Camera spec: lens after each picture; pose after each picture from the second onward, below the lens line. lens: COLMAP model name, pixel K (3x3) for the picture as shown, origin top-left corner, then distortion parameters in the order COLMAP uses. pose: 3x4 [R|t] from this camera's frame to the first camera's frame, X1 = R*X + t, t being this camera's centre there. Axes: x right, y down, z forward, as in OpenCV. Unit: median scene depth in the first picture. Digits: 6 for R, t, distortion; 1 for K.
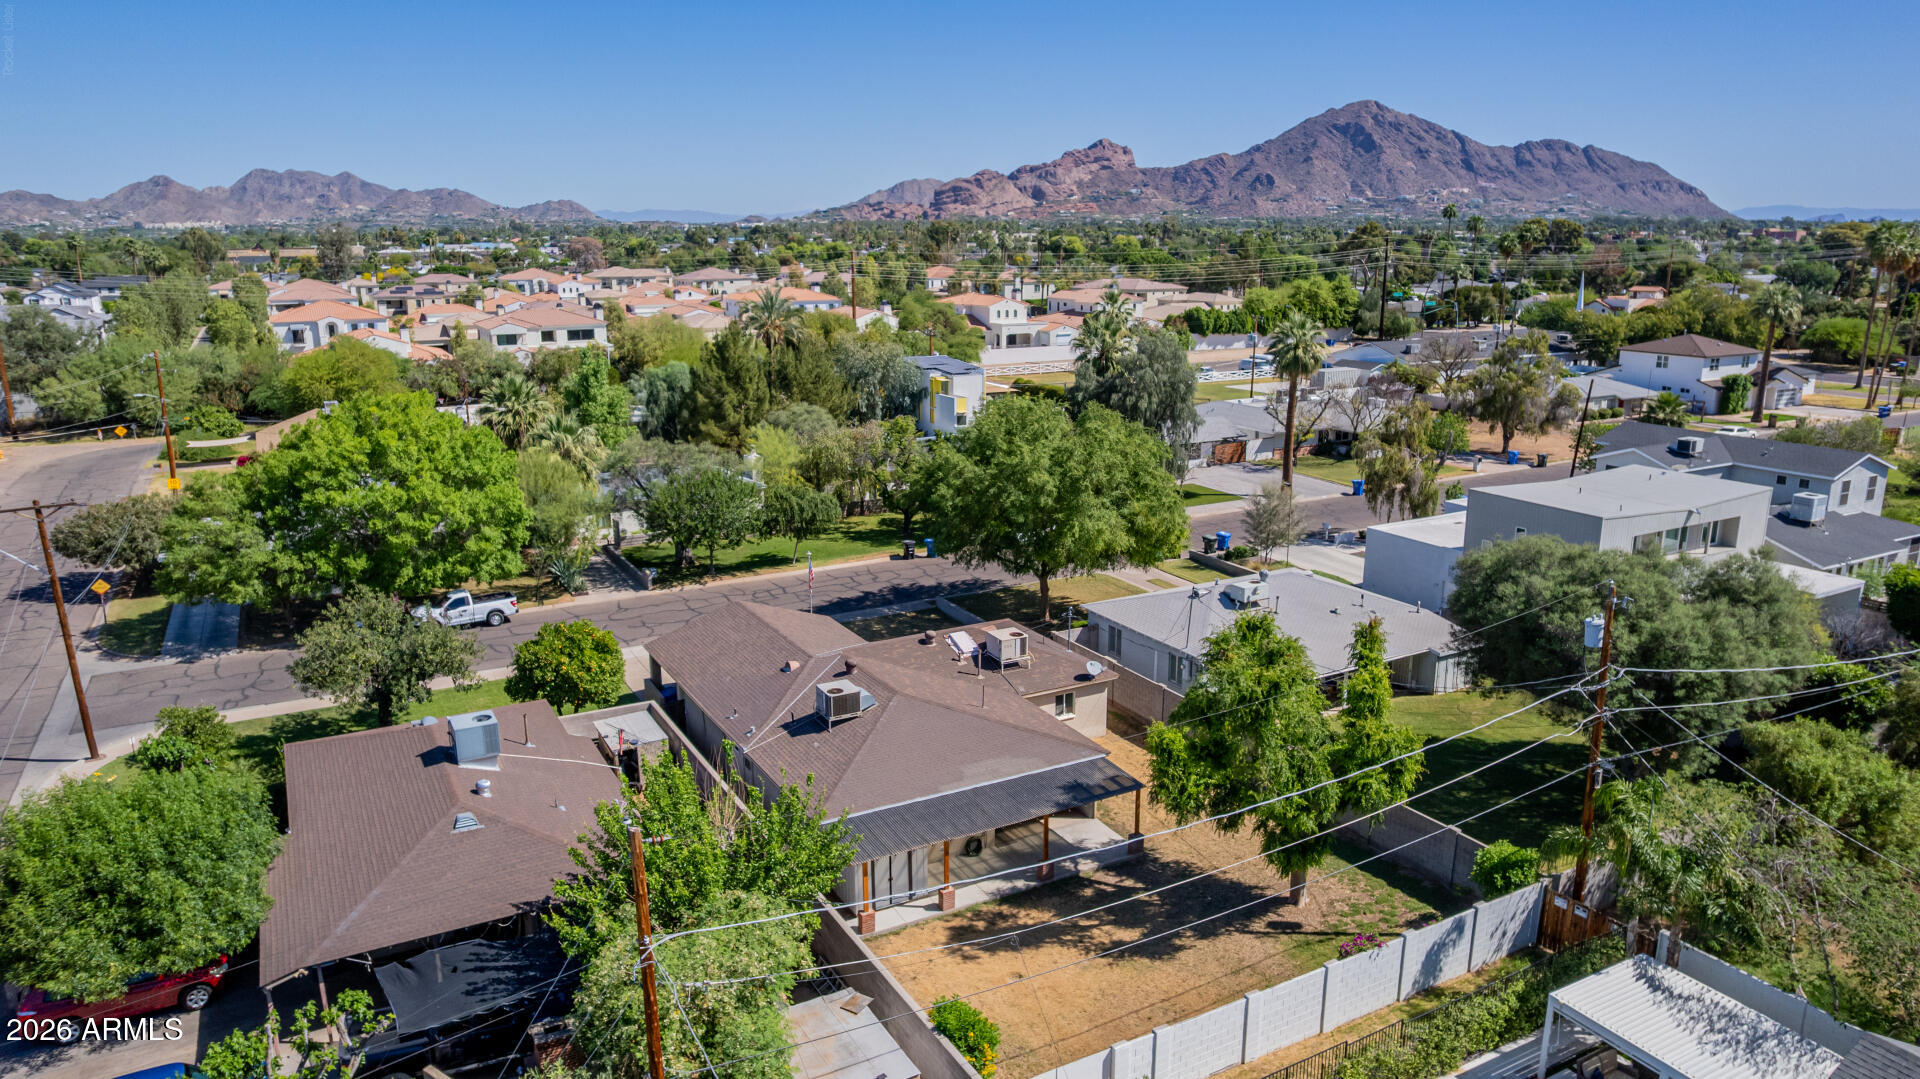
lens RADIAL K [[1245.4, 0, 967.4], [0, 1245.4, 571.0], [0, 0, 1]] dist [-0.073030, 0.060949]
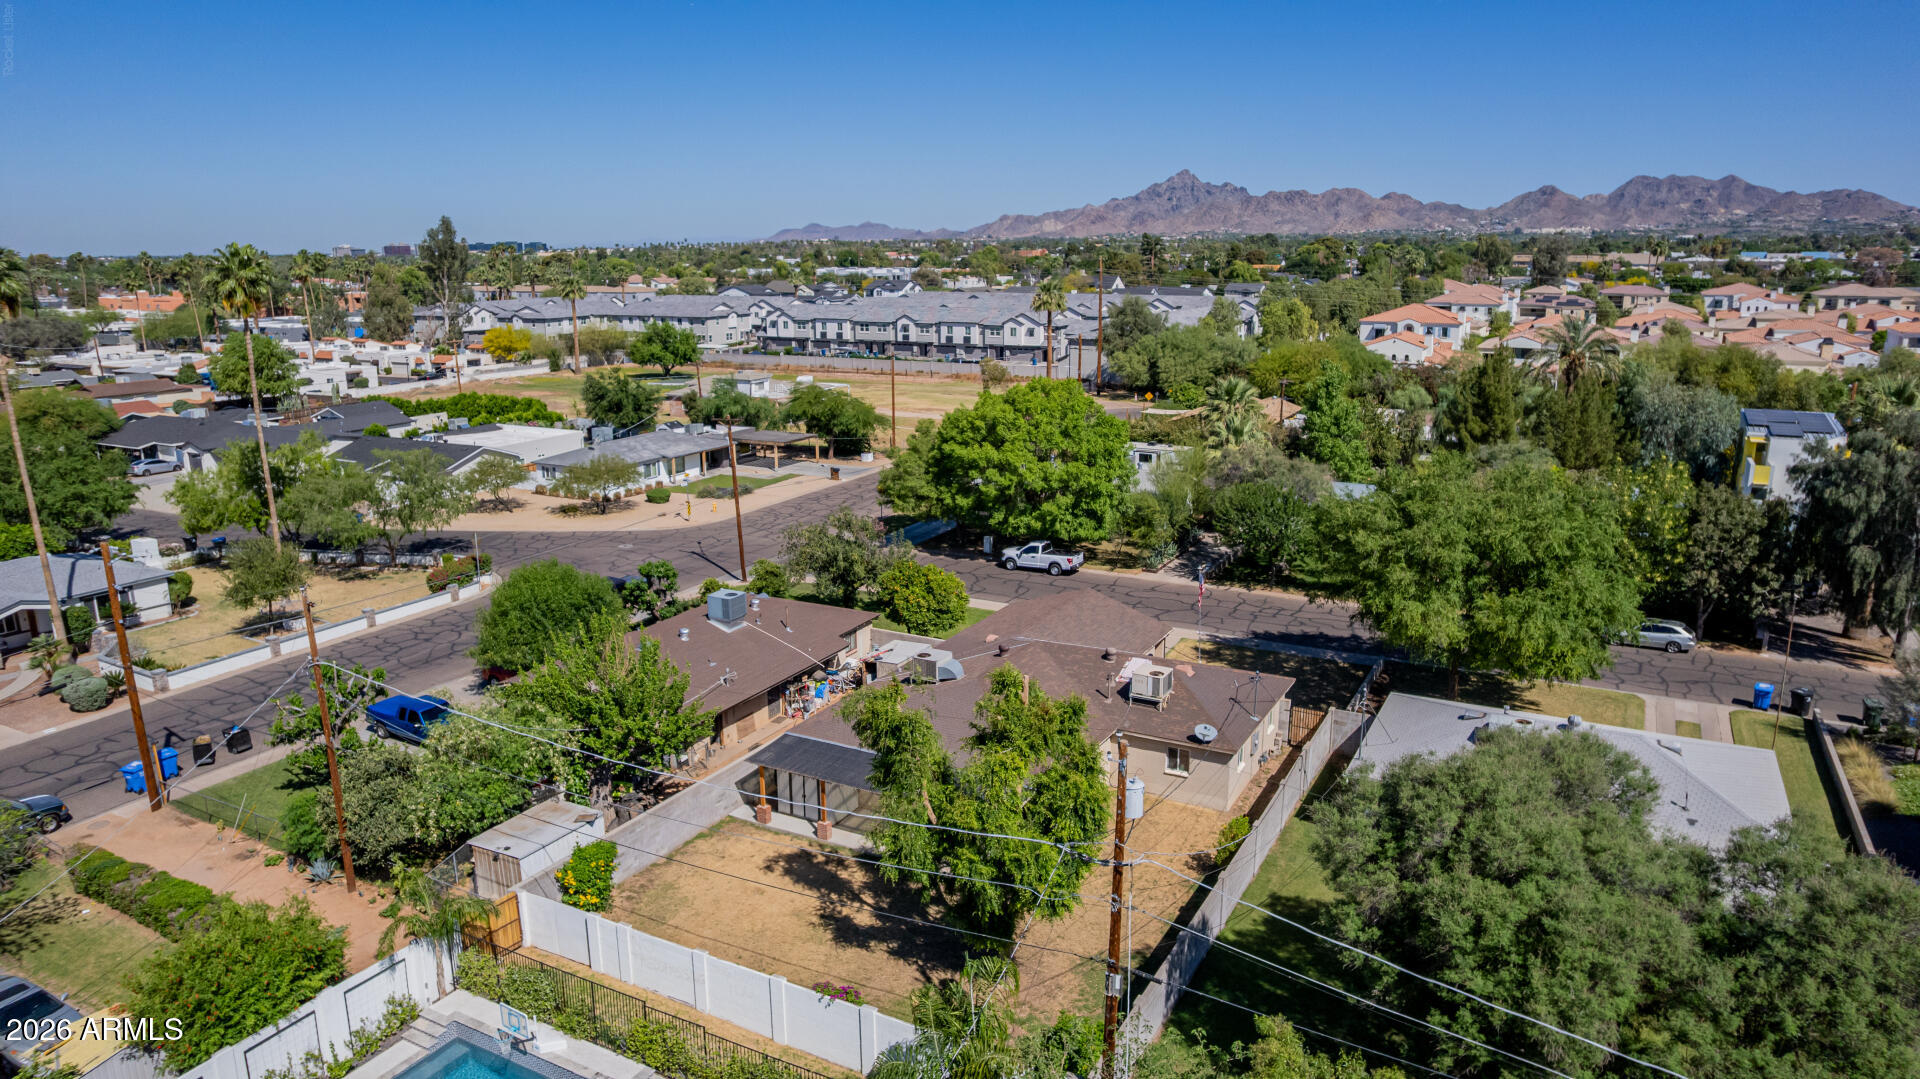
lens RADIAL K [[1227.6, 0, 962.8], [0, 1227.6, 548.7], [0, 0, 1]] dist [-0.073764, 0.065268]
pose [[0.535426, 0.203270, -0.819756, 0.726298], [-0.217676, 0.971027, 0.098604, -0.105957], [0.816049, 0.125646, 0.564160, 0.318759]]
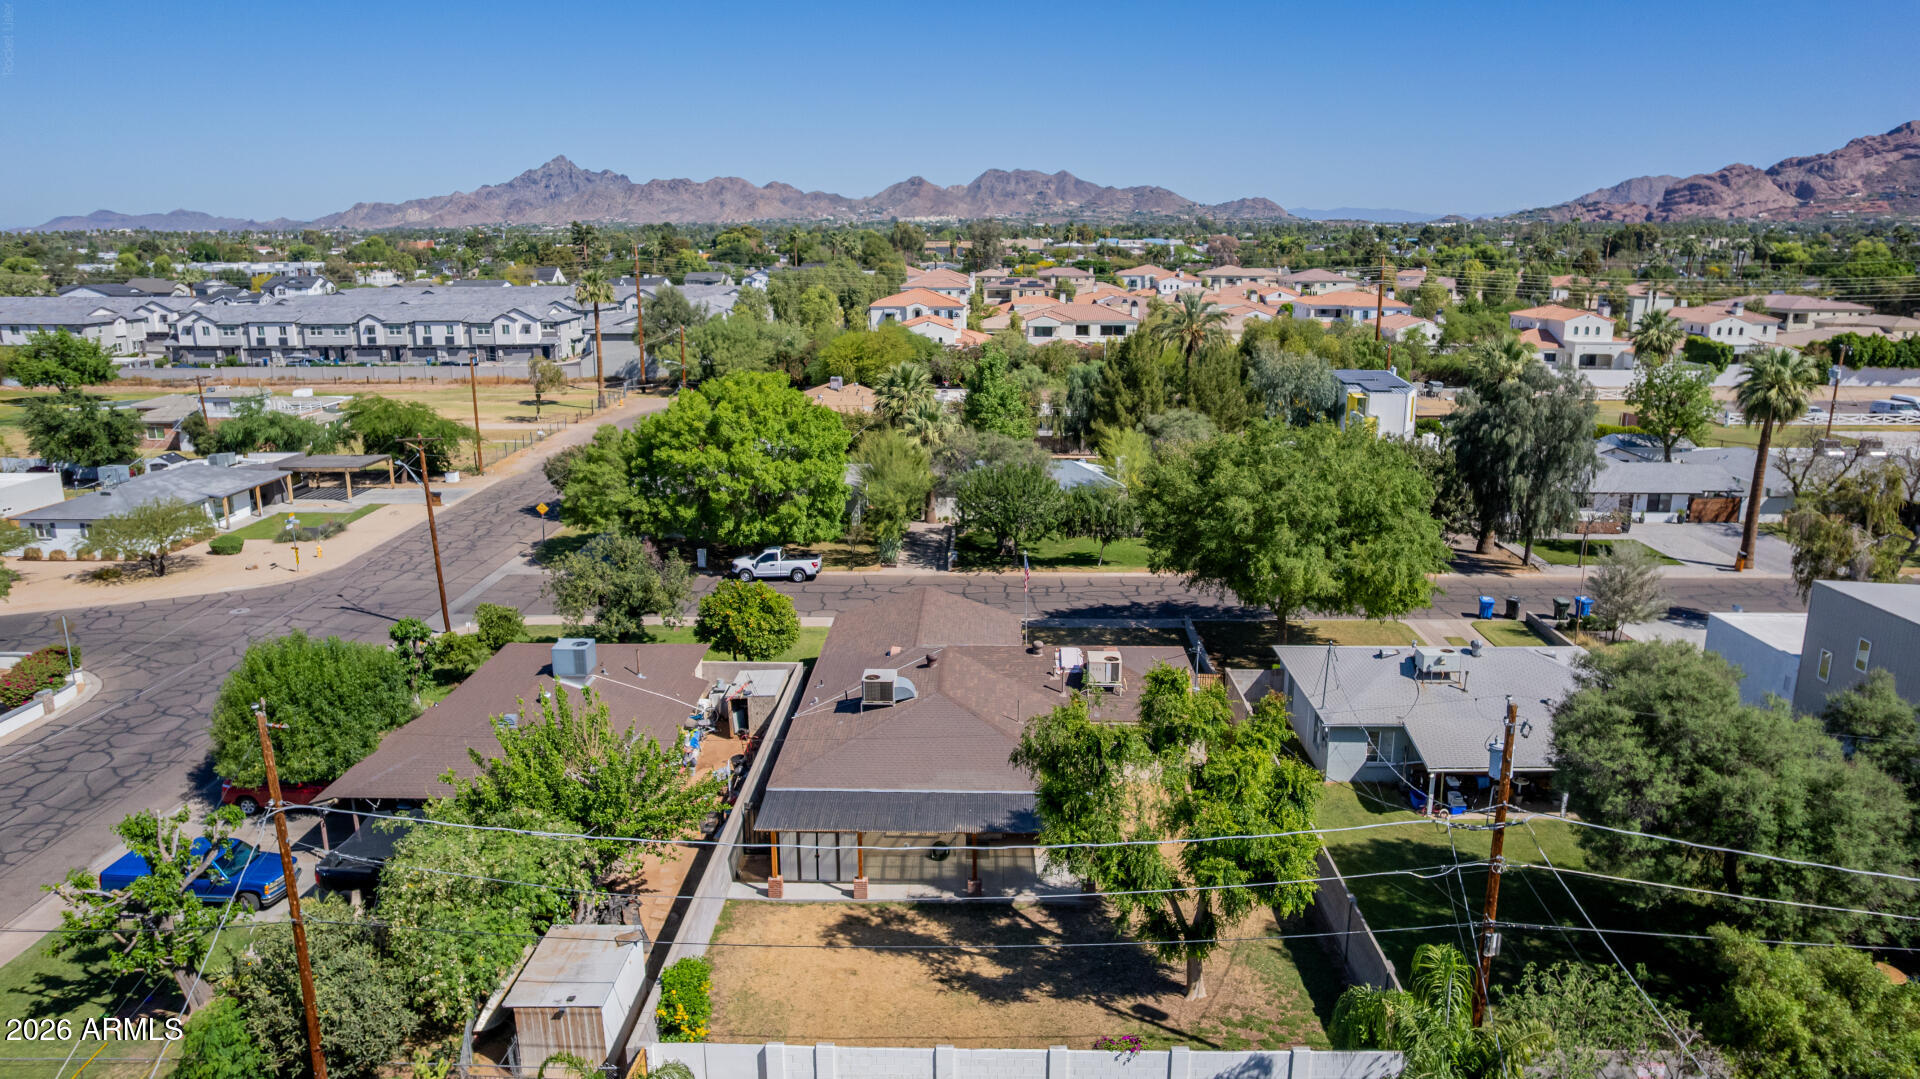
lens RADIAL K [[1258.0, 0, 963.2], [0, 1258.0, 557.6], [0, 0, 1]] dist [-0.071650, 0.058034]
pose [[0.862617, 0.129866, -0.488904, 0.405143], [-0.135358, 0.990499, 0.024280, -0.034794], [0.487412, 0.045233, 0.872000, 0.091064]]
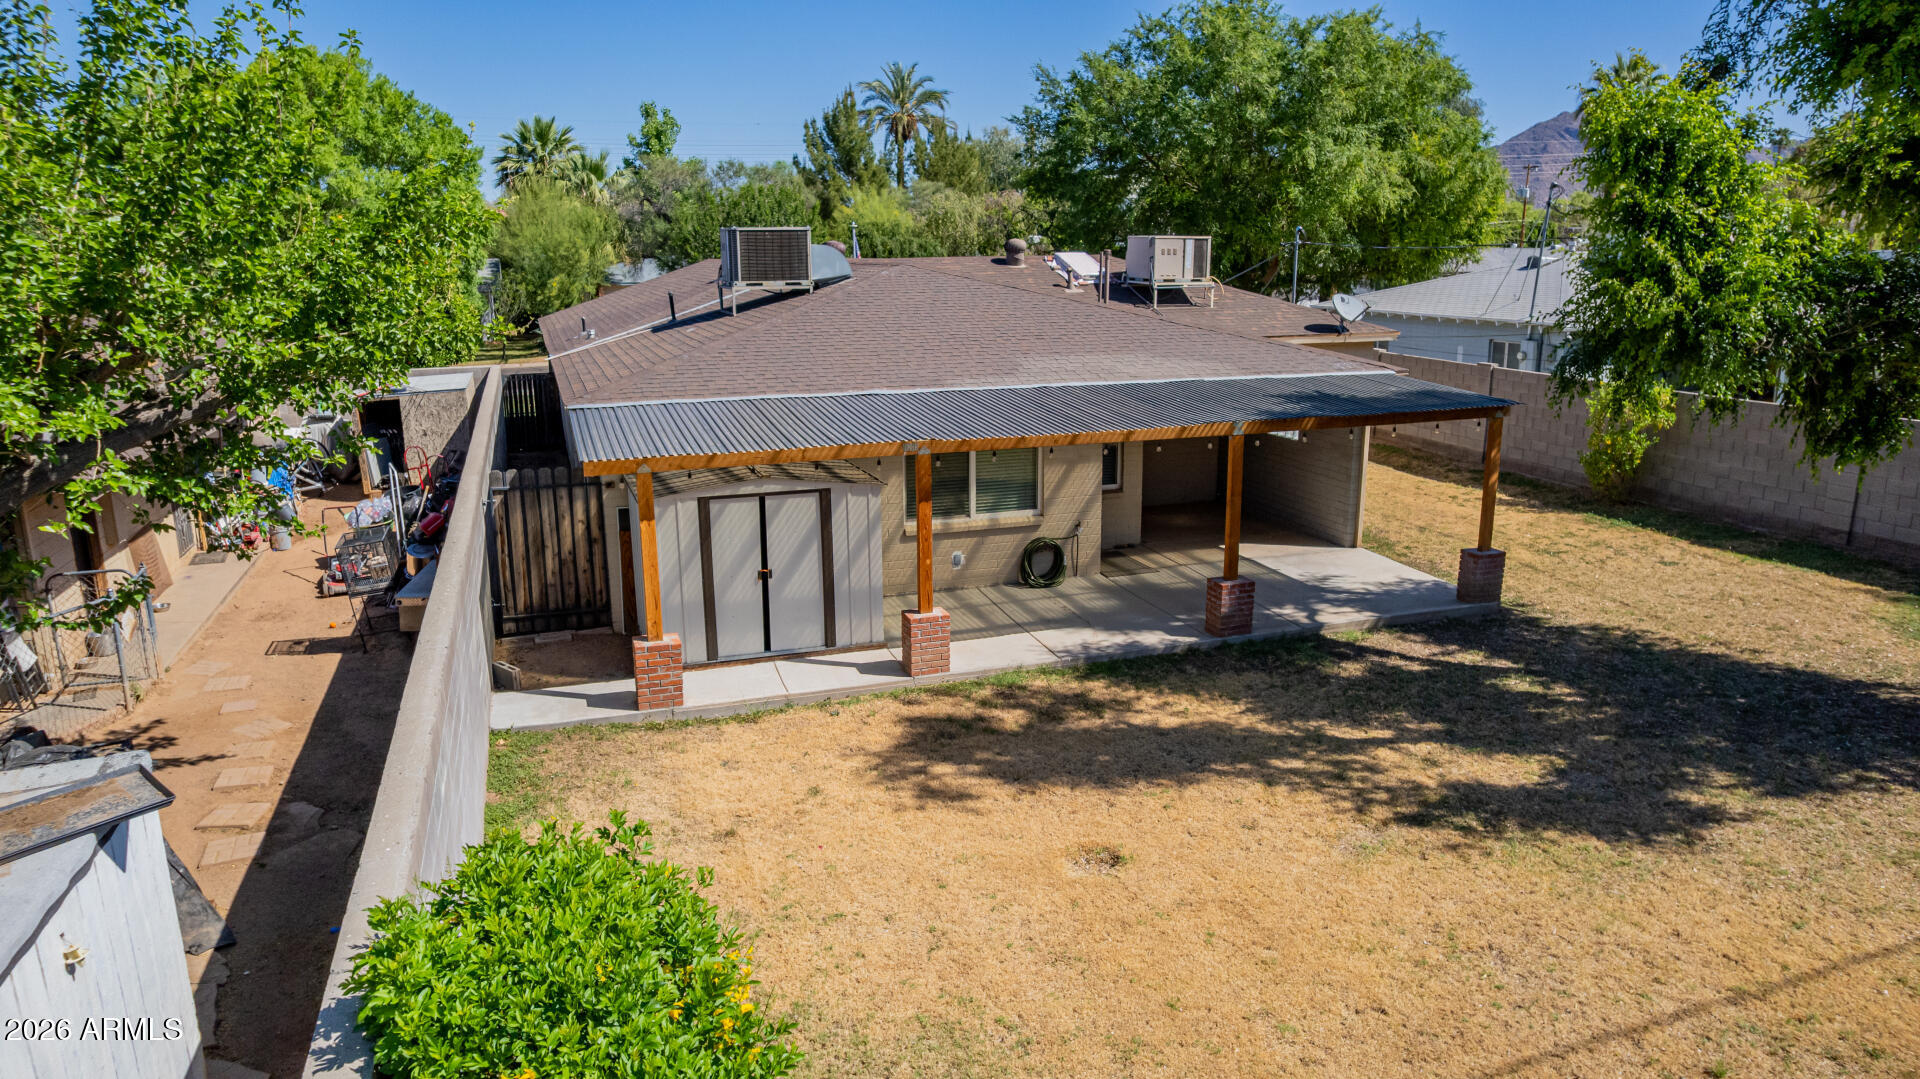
lens RADIAL K [[1232.4, 0, 963.7], [0, 1232.4, 542.6], [0, 0, 1]] dist [-0.074842, 0.064381]
pose [[0.985539, 0.033858, -0.166034, 0.037310], [-0.038516, 0.998947, -0.024913, 0.186796], [0.165016, 0.030948, 0.985805, 0.512760]]
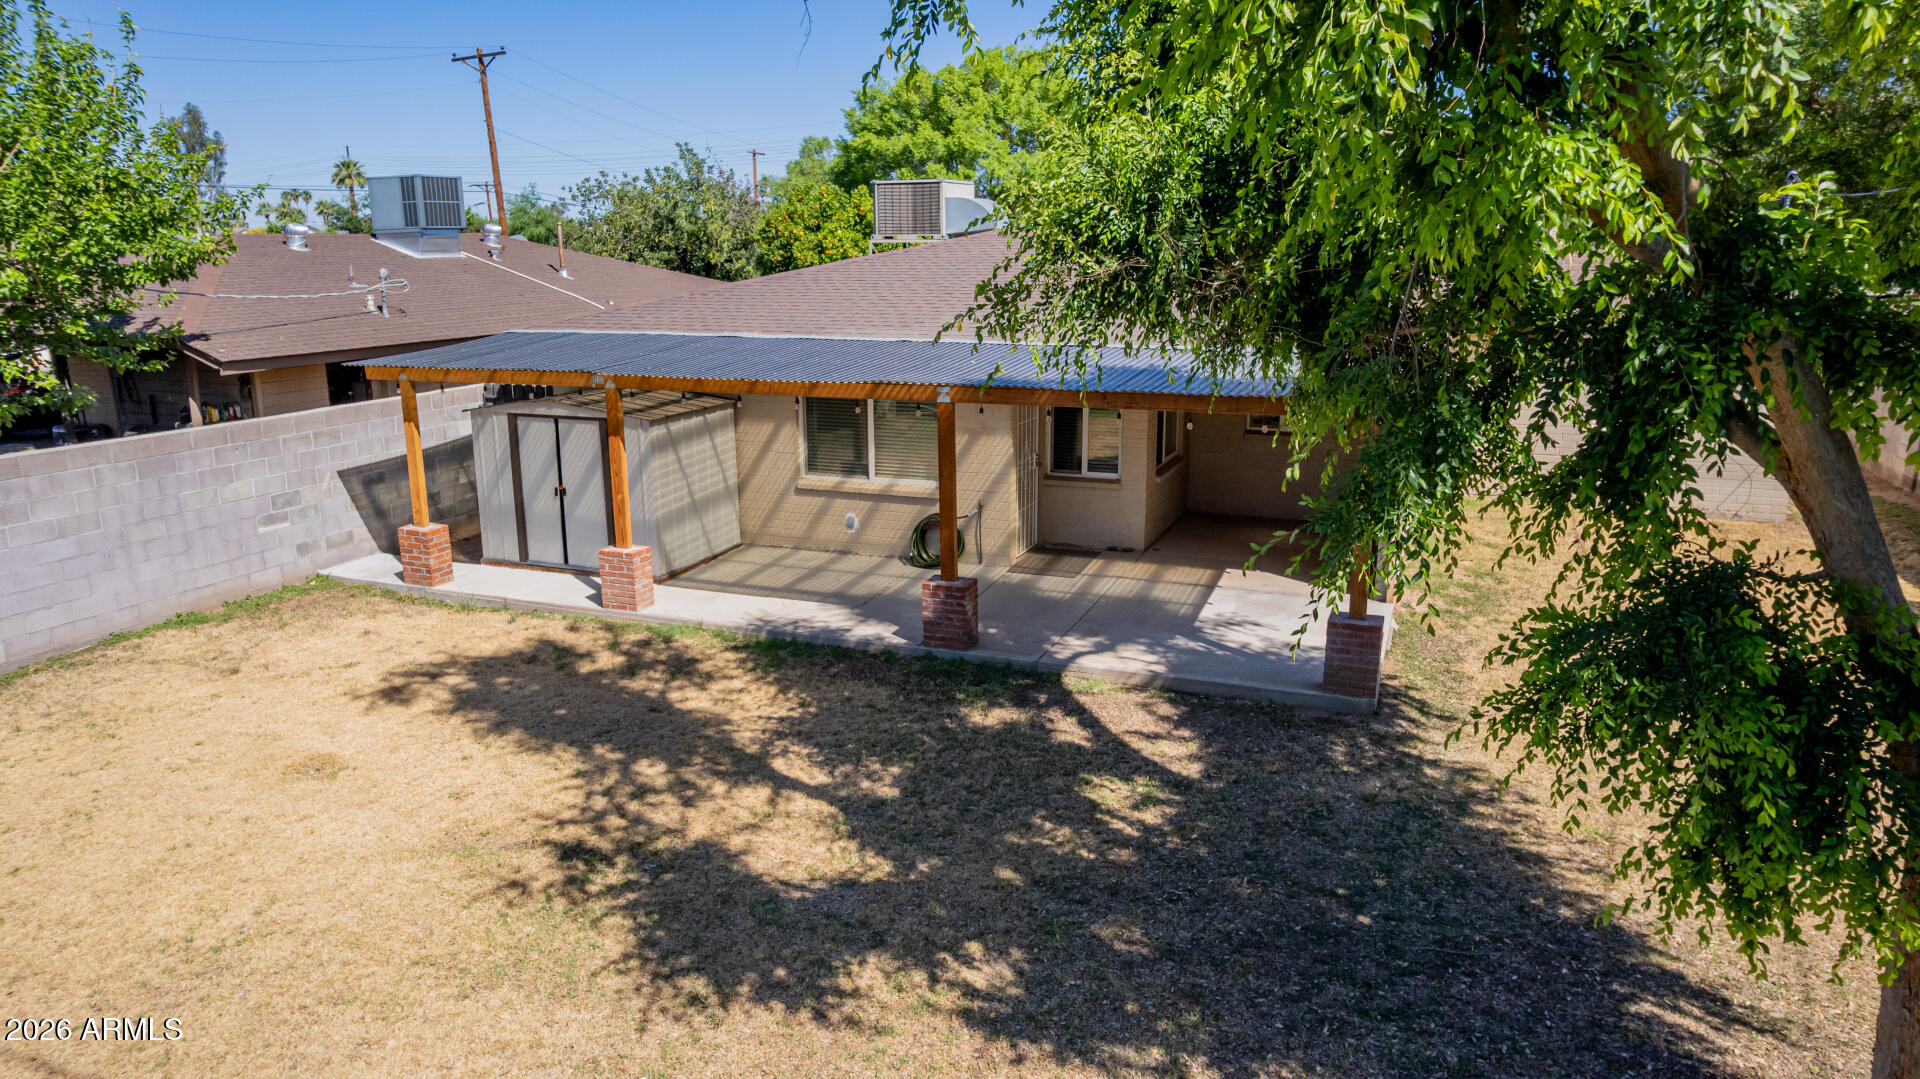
lens RADIAL K [[1227.6, 0, 962.8], [0, 1227.6, 548.7], [0, 0, 1]] dist [-0.073764, 0.065268]
pose [[0.632058, 0.182400, -0.753148, 0.221608], [-0.196784, 0.977824, 0.071668, 0.163528], [0.749519, 0.102909, 0.653935, 0.648787]]
